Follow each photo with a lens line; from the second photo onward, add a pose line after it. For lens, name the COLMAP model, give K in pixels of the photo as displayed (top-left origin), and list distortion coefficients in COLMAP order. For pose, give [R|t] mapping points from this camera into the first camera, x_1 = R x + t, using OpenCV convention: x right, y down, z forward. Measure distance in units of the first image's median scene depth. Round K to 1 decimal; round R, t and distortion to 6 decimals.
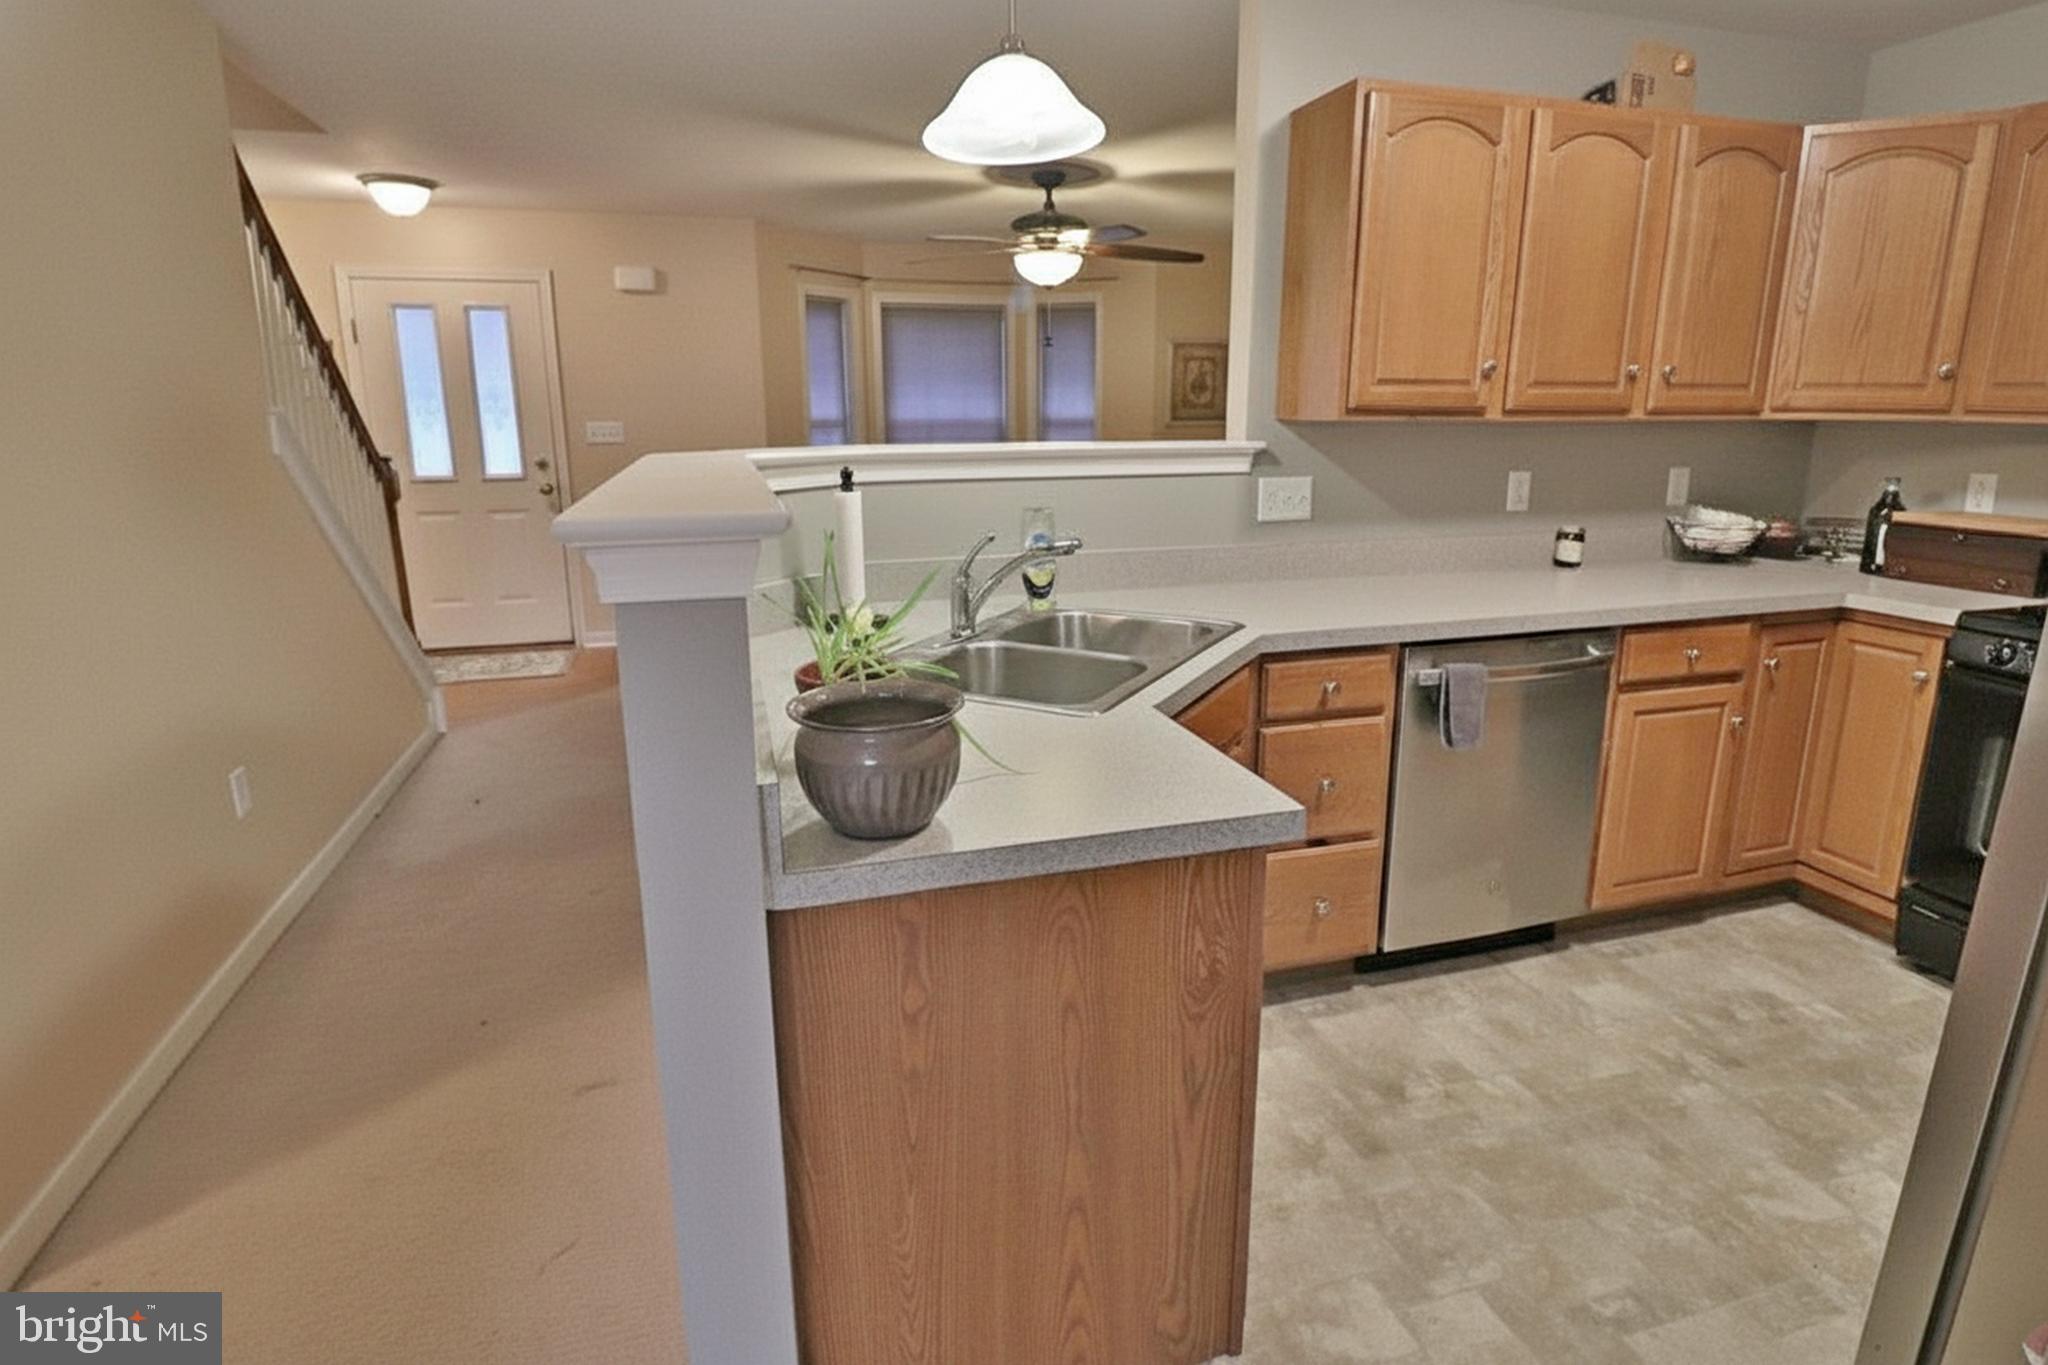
lens RADIAL K [[1059.5, 0, 999.6], [0, 1059.5, 647.3], [0, 0, 1]] dist [0.028750, -0.024833]
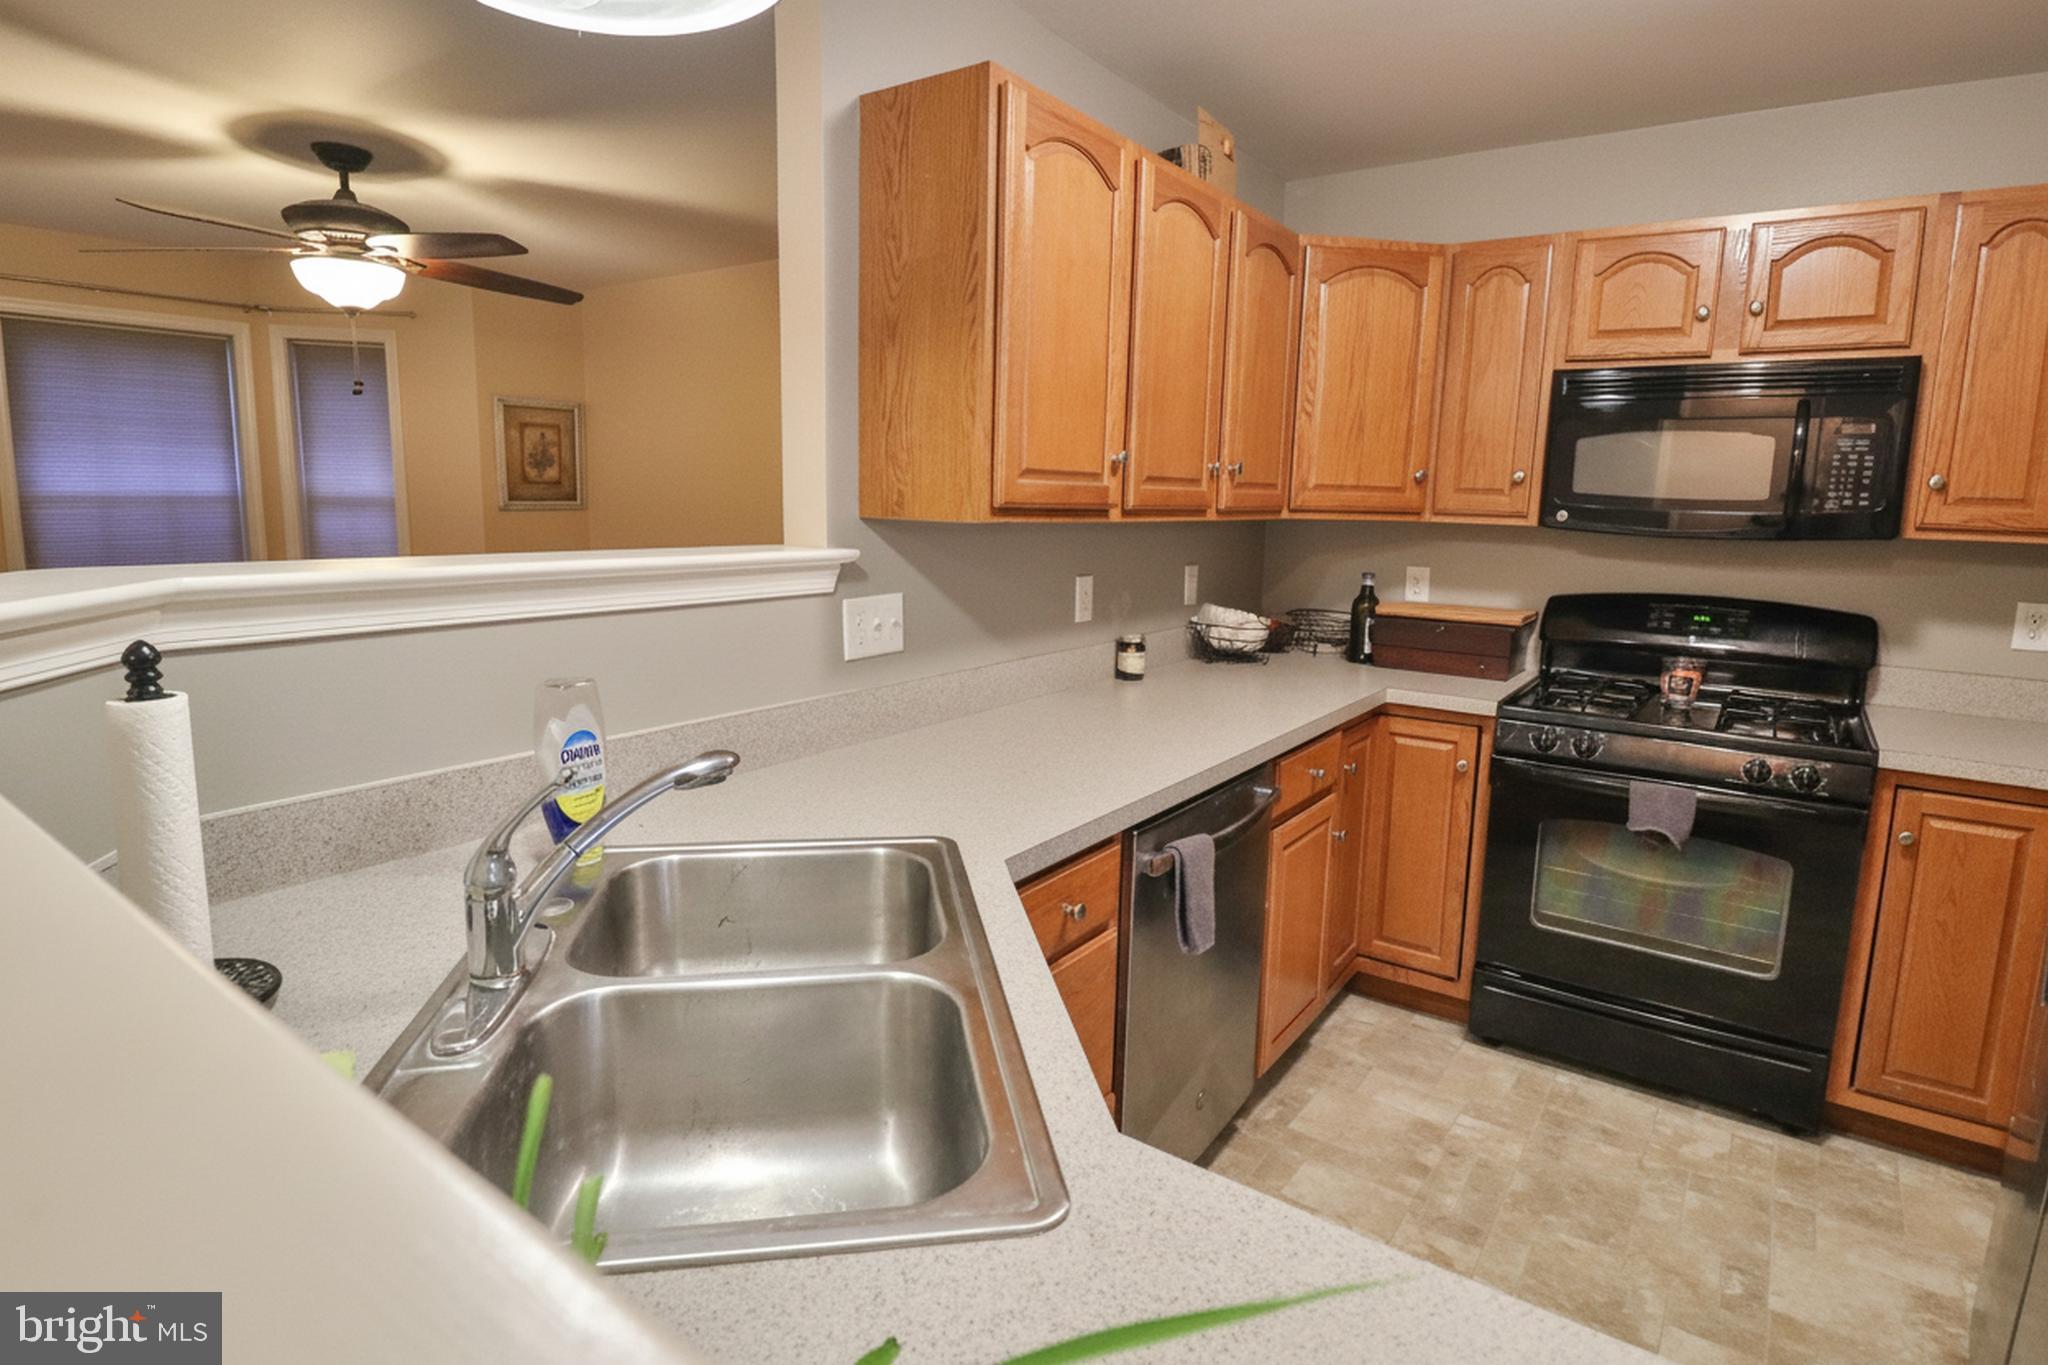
lens RADIAL K [[1059.5, 0, 999.6], [0, 1059.5, 647.3], [0, 0, 1]] dist [0.028750, -0.024833]
pose [[0.785590, -0.074573, 0.614238, -0.112461], [0.116587, 0.992769, -0.028581, -0.097142], [-0.607665, 0.094066, 0.788603, 0.389461]]
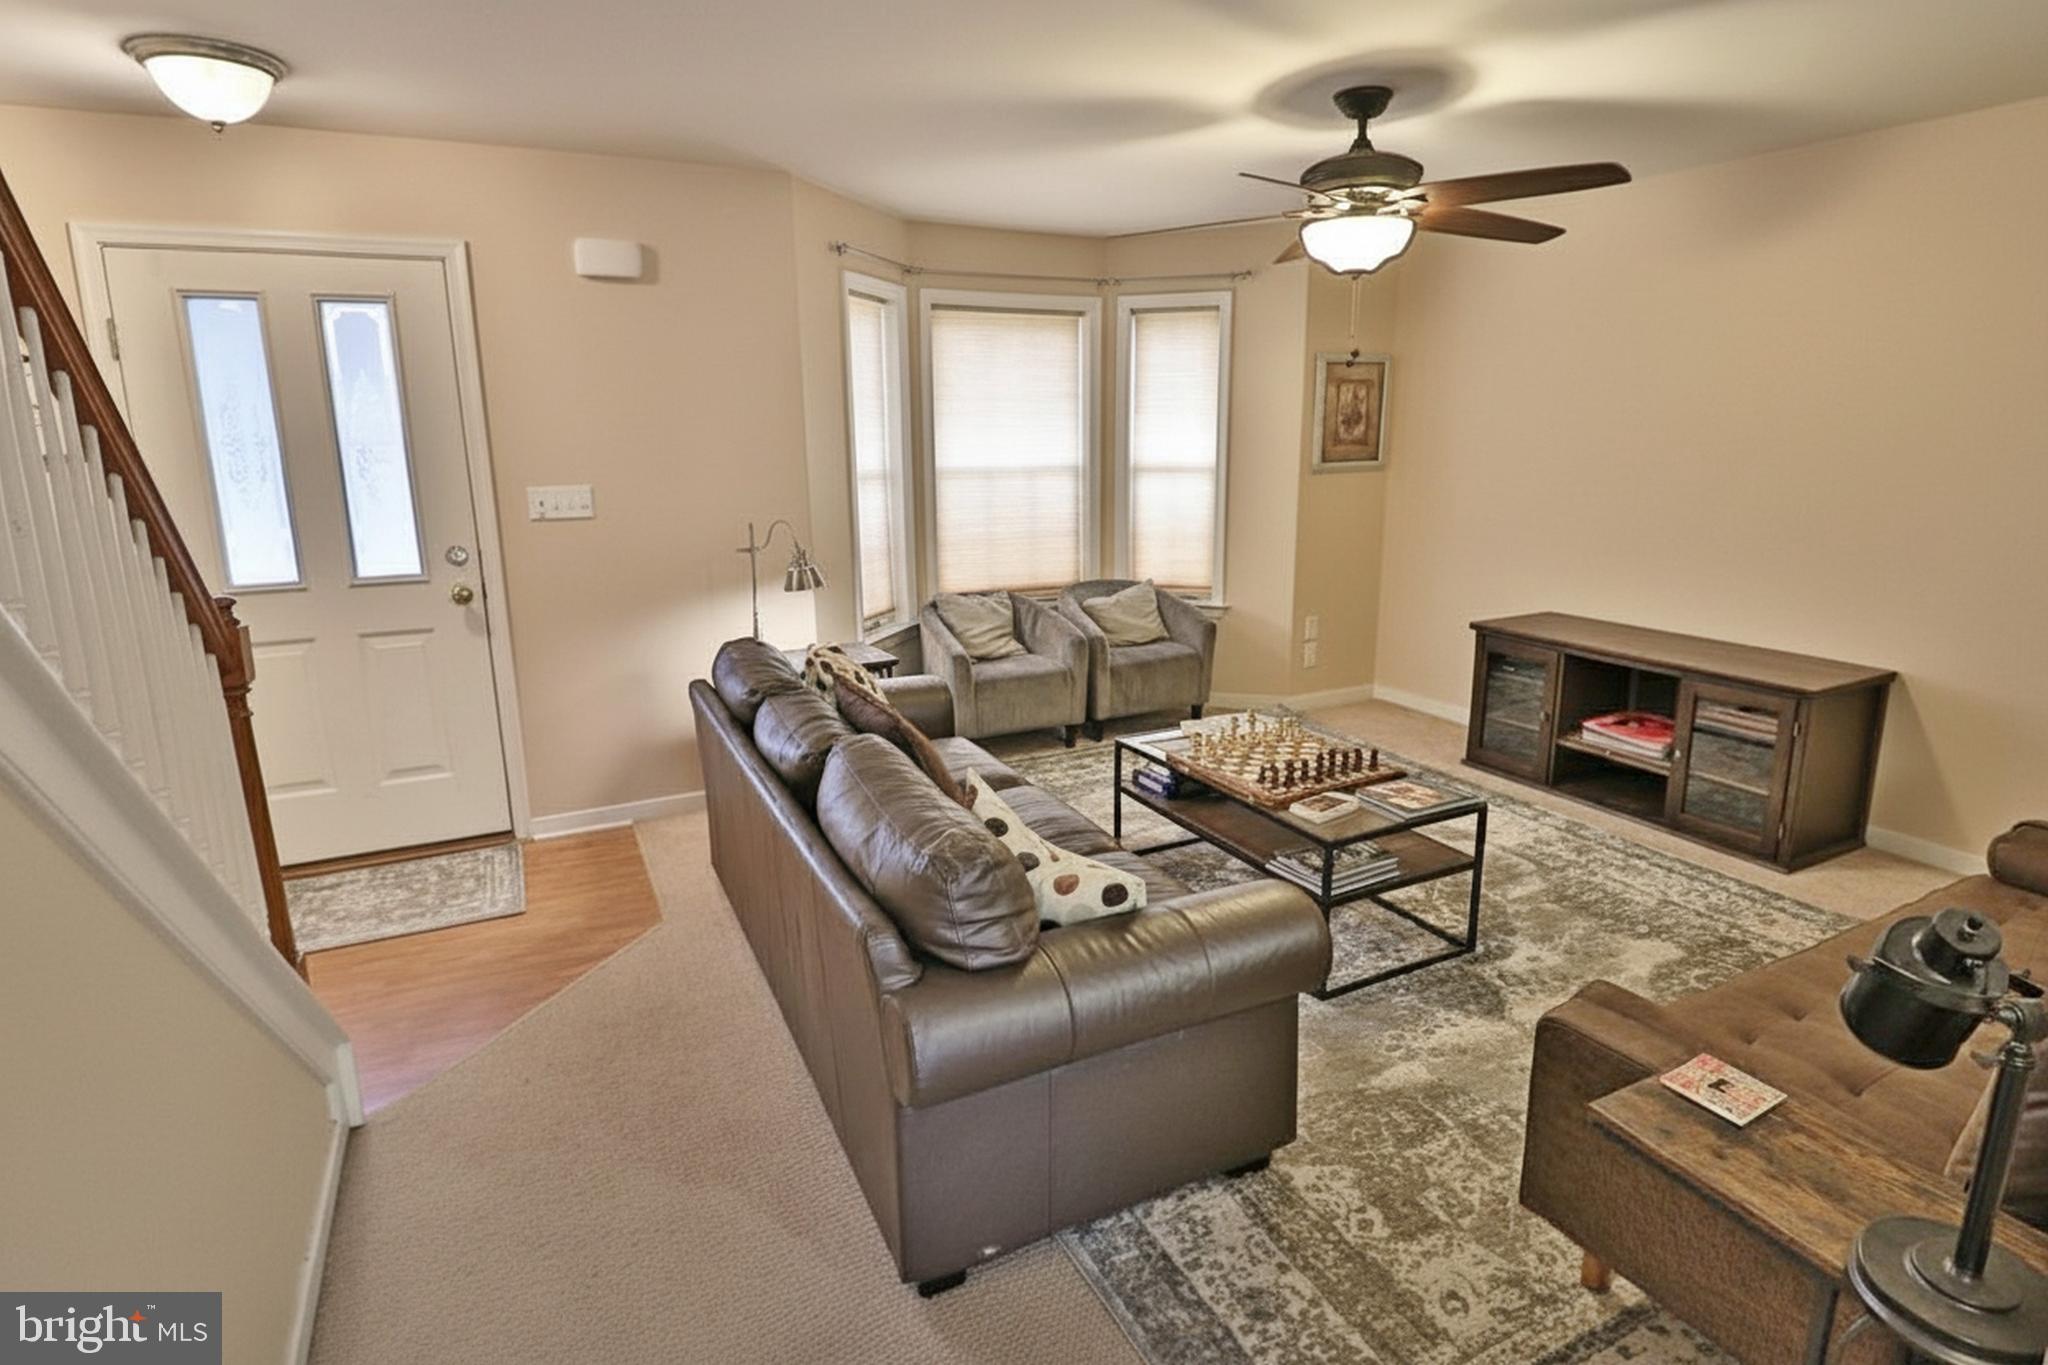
lens RADIAL K [[1059.5, 0, 999.6], [0, 1059.5, 647.3], [0, 0, 1]] dist [0.028750, -0.024833]
pose [[0.983834, -0.043753, 0.173655, -0.483638], [0.046239, 0.998877, -0.010290, -0.206175], [-0.173009, 0.018153, 0.984753, 0.714091]]
